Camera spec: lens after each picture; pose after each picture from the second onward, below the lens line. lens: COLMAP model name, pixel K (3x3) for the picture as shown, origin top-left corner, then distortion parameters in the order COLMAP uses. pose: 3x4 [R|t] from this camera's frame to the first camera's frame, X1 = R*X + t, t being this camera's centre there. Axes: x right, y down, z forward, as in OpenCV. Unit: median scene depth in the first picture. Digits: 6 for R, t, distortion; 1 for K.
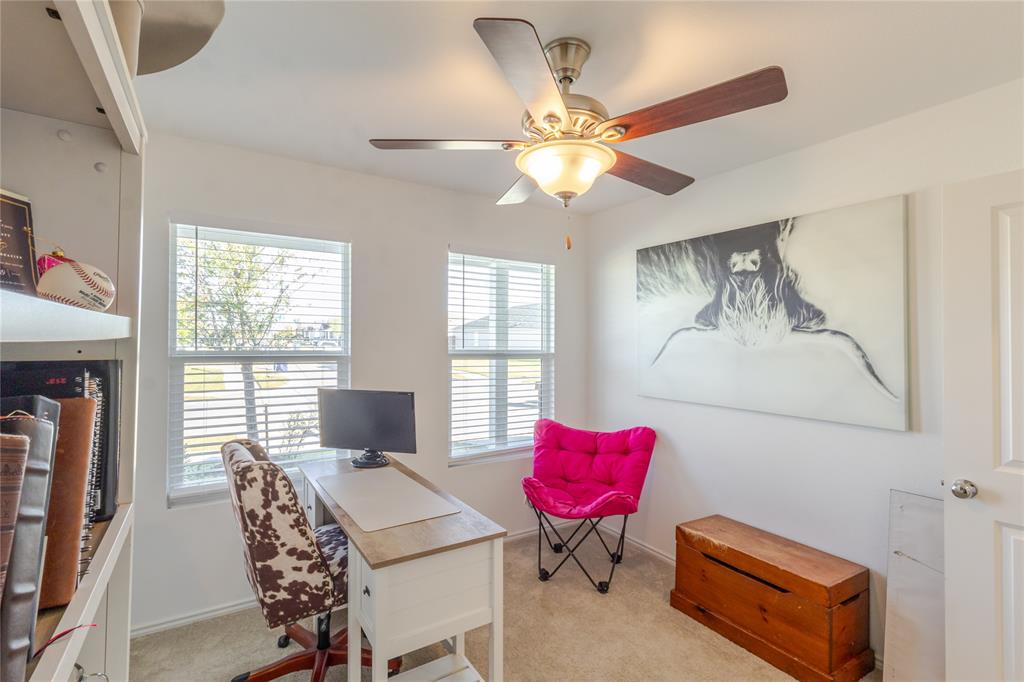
lens RADIAL K [[482.5, 0, 511.1], [0, 482.5, 327.4], [0, 0, 1]] dist [0.002771, 0.000414]
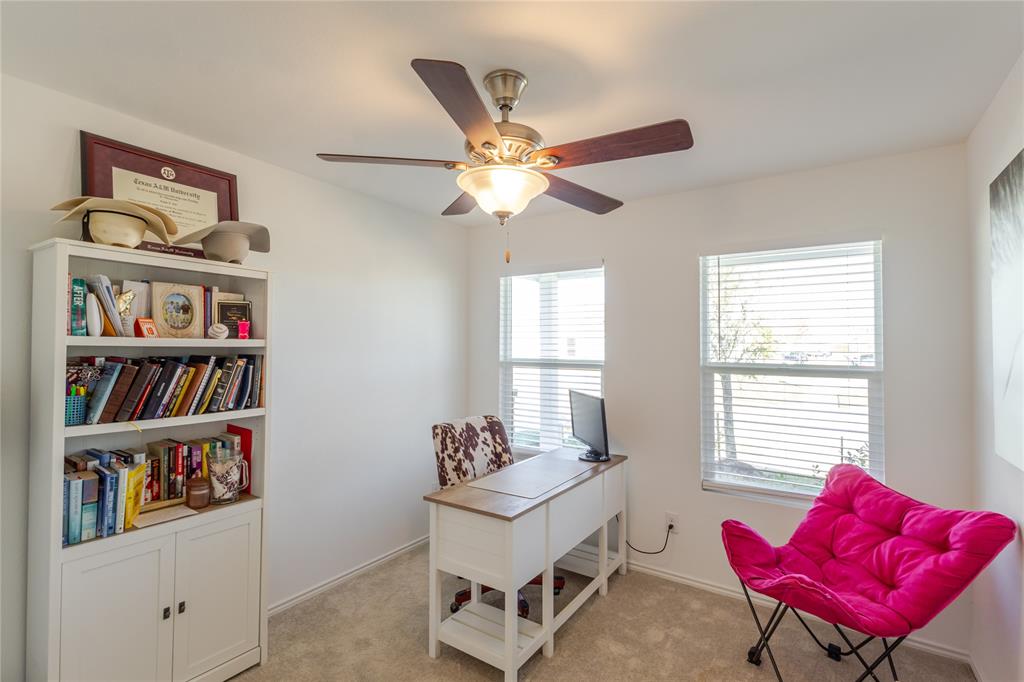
lens RADIAL K [[467.5, 0, 514.9], [0, 467.5, 336.6], [0, 0, 1]] dist [-0.000163, 0.000881]
pose [[0.405108, -0.026377, -0.913888, 1.024168], [0.015411, 0.999639, -0.022021, 0.019284], [0.914139, -0.005163, 0.405368, 0.576279]]
